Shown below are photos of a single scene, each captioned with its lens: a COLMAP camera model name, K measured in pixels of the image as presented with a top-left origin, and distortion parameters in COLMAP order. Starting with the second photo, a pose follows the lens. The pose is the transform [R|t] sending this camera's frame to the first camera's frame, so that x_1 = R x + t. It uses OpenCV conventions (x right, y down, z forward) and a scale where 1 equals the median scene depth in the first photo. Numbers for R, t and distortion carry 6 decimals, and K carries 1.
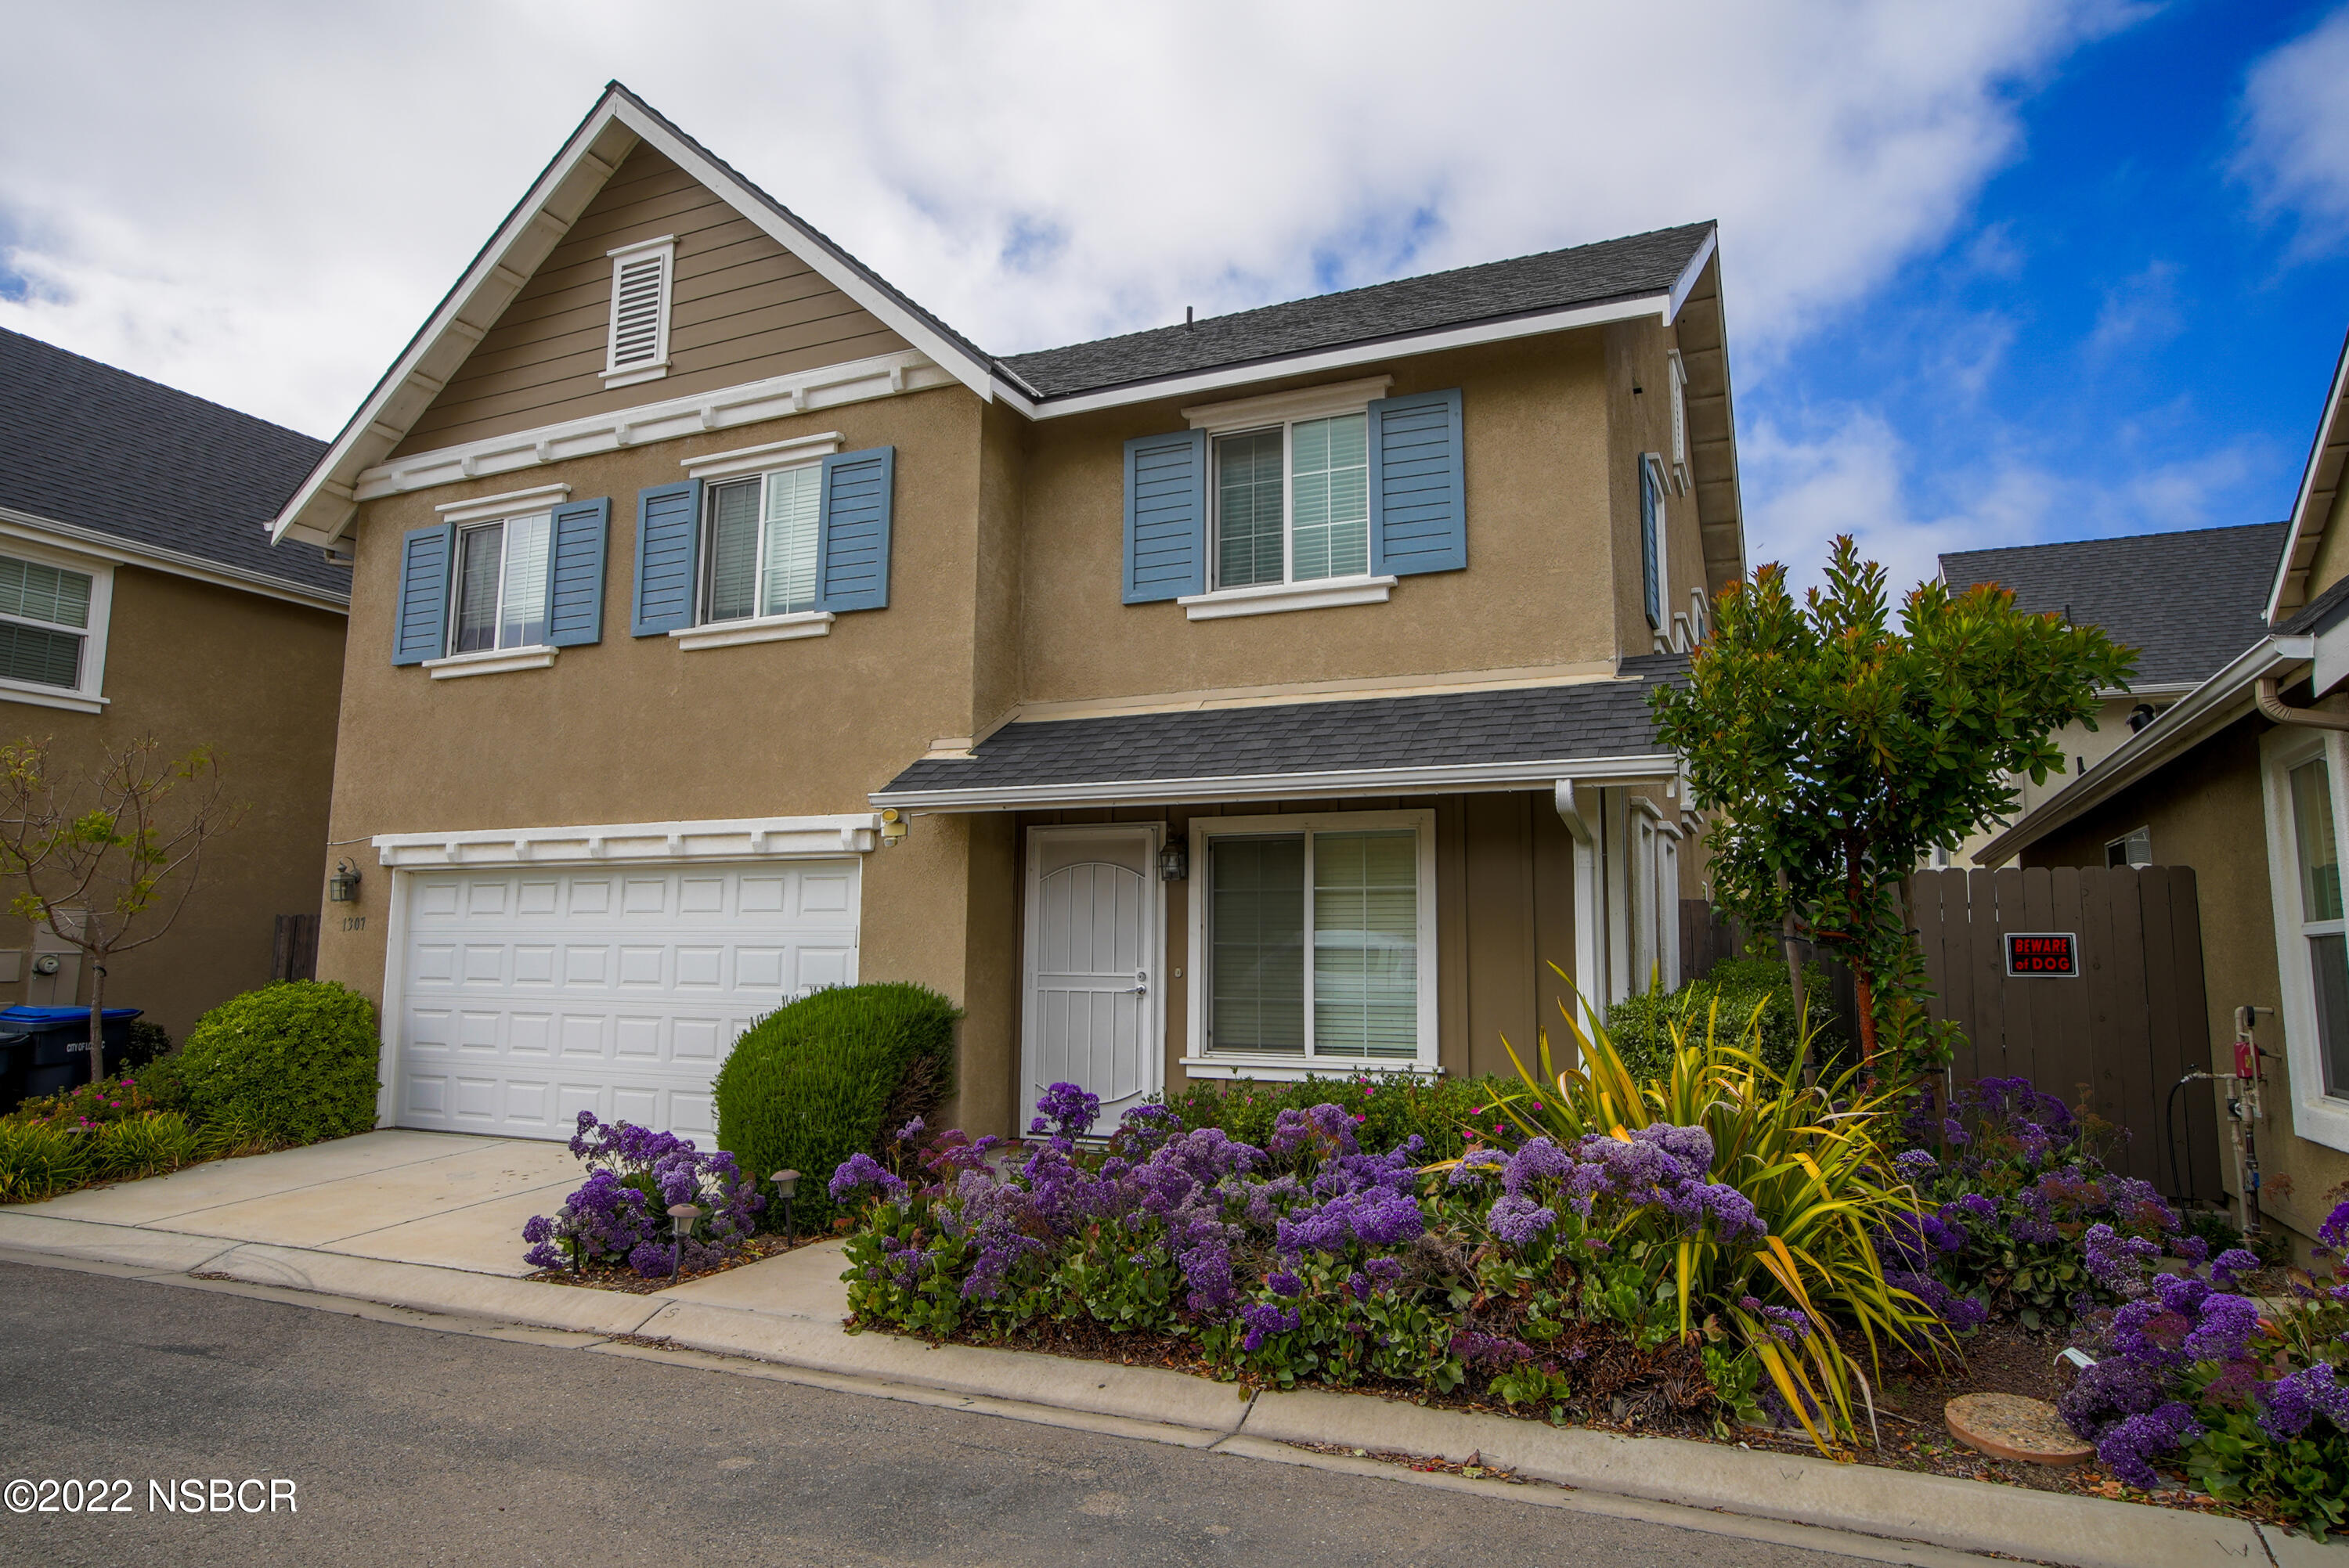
lens RADIAL K [[1377.8, 0, 1175.0], [0, 1377.8, 754.0], [0, 0, 1]] dist [0.001469, 0.001210]
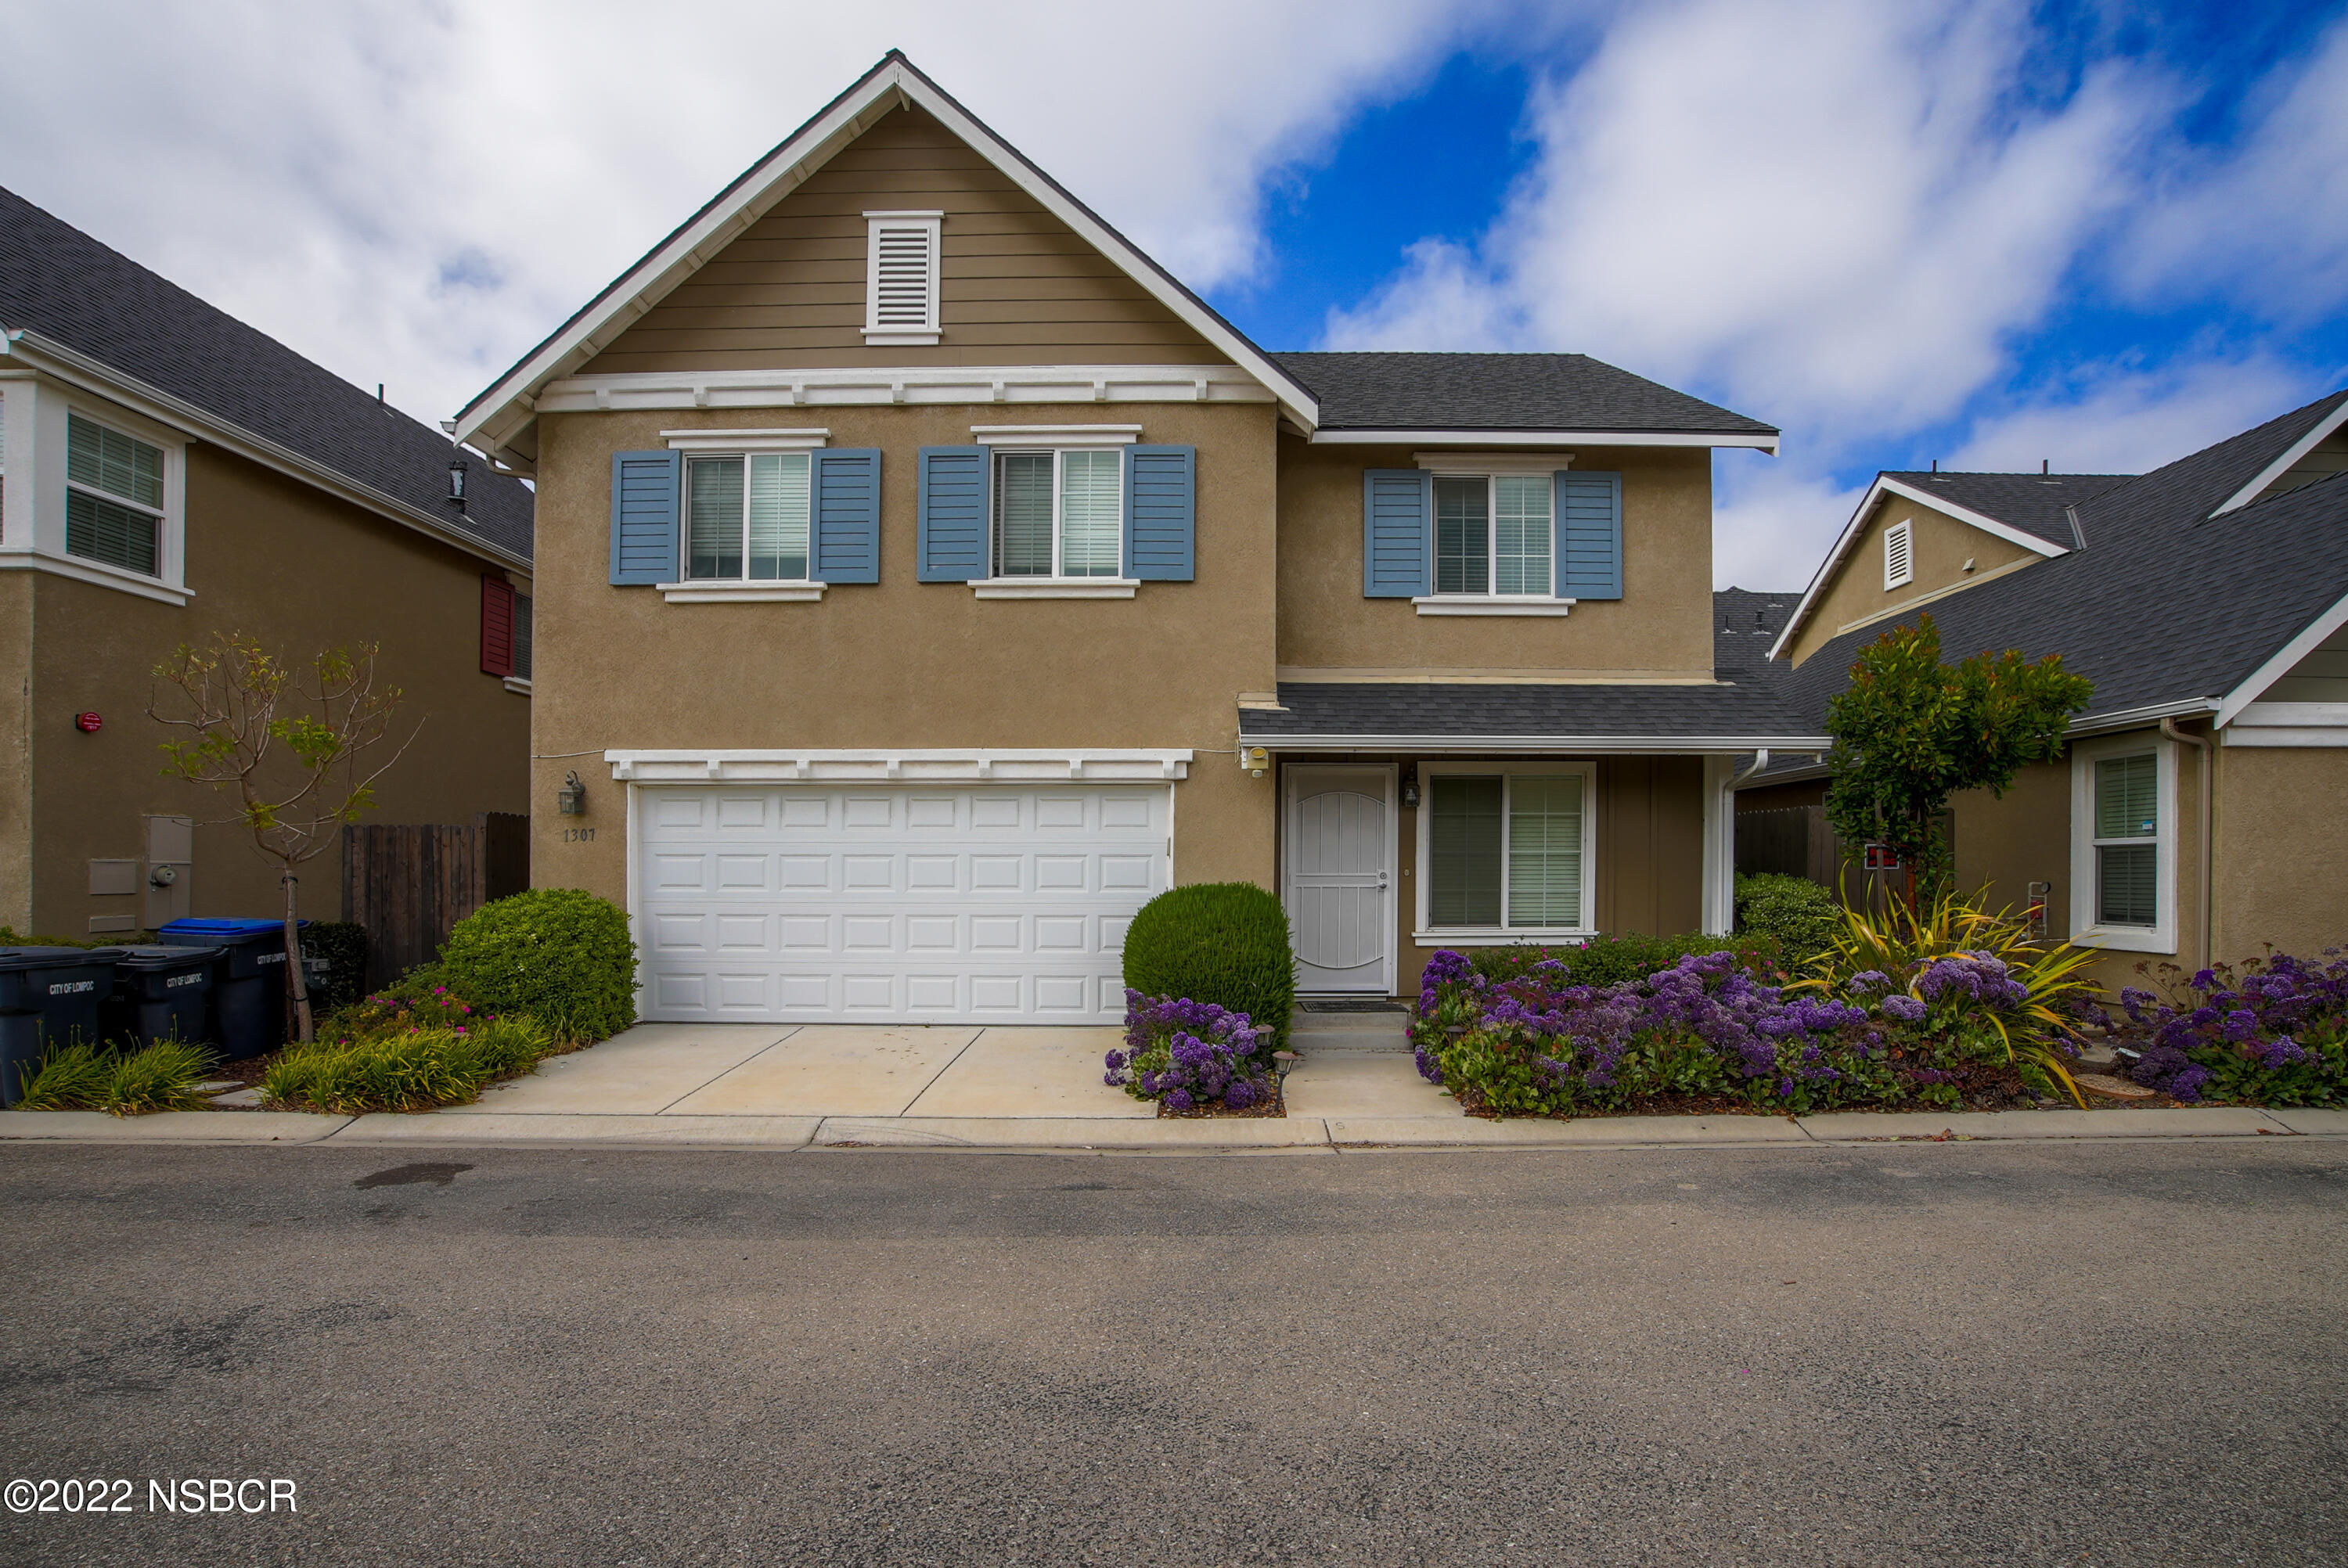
lens RADIAL K [[1104.9, 0, 1178.4], [0, 1104.9, 852.3], [0, 0, 1]] dist [-0.046262, 0.015846]
pose [[0.913319, -0.001575, 0.407241, -0.593583], [-0.053210, 0.990959, 0.123166, 0.012233], [-0.403753, -0.134159, 0.904978, 0.081151]]
